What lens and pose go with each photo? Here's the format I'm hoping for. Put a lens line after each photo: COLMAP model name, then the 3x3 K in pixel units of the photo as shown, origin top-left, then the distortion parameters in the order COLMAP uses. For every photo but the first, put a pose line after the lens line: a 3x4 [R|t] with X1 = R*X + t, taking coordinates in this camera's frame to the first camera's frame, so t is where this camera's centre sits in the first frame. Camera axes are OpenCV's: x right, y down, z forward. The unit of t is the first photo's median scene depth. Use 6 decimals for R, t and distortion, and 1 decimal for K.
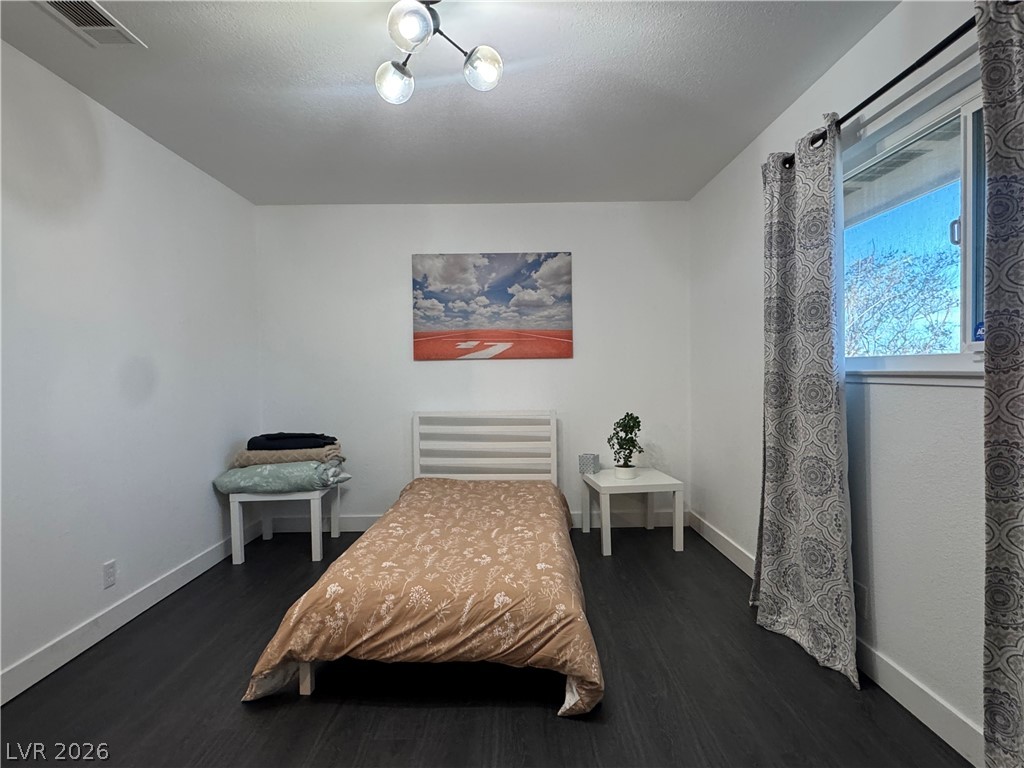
lens RADIAL K [[533.4, 0, 511.1], [0, 533.4, 378.1], [0, 0, 1]] dist [-0.016126, 0.003756]
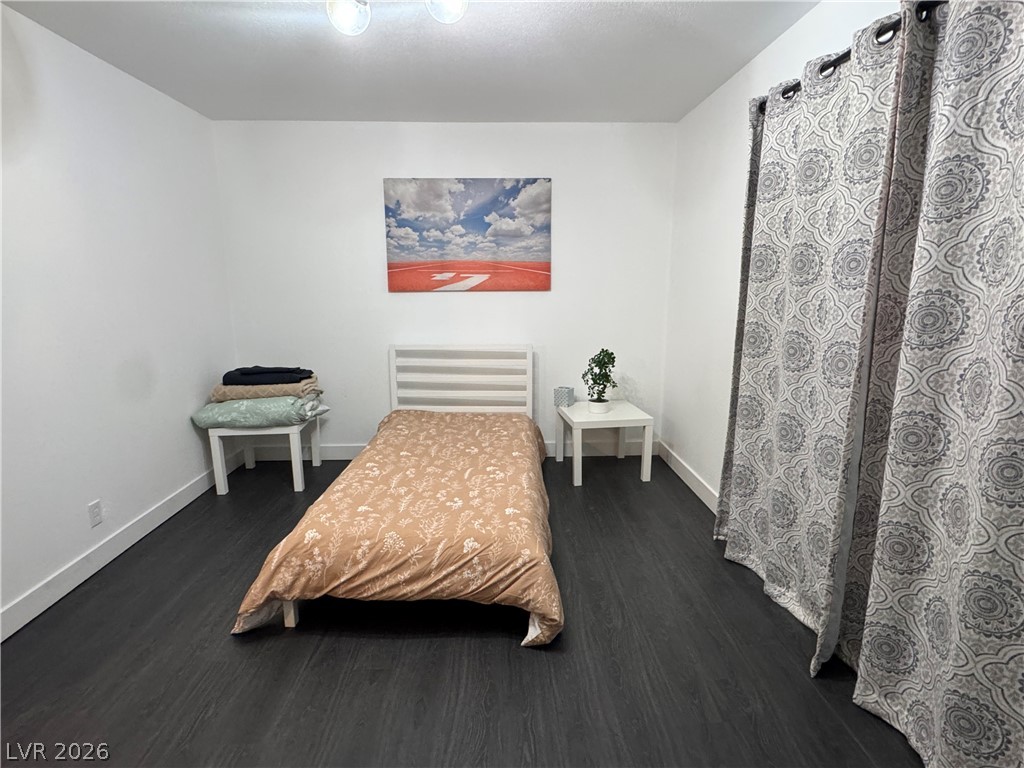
lens RADIAL K [[533.4, 0, 508.6], [0, 533.4, 379.6], [0, 0, 1]] dist [-0.016126, 0.003756]
pose [[0.999669, 0.005045, 0.025209, 0.021304], [-0.009344, 0.984799, 0.173448, -0.068640], [-0.023951, -0.173626, 0.984520, 0.004469]]
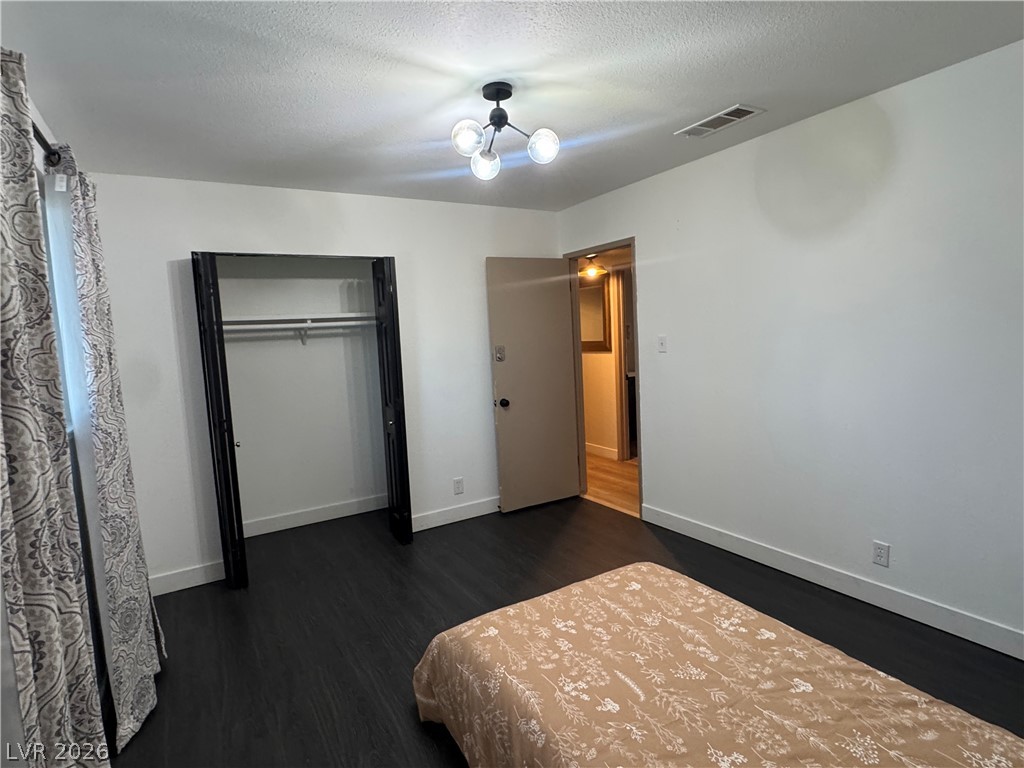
lens RADIAL K [[533.4, 0, 514.4], [0, 533.4, 382.3], [0, 0, 1]] dist [-0.016126, 0.003756]
pose [[-0.851083, 0.106104, -0.514199, 0.340702], [0.054622, 0.991946, 0.114279, -0.118538], [0.522183, 0.069174, -0.850024, 1.370797]]
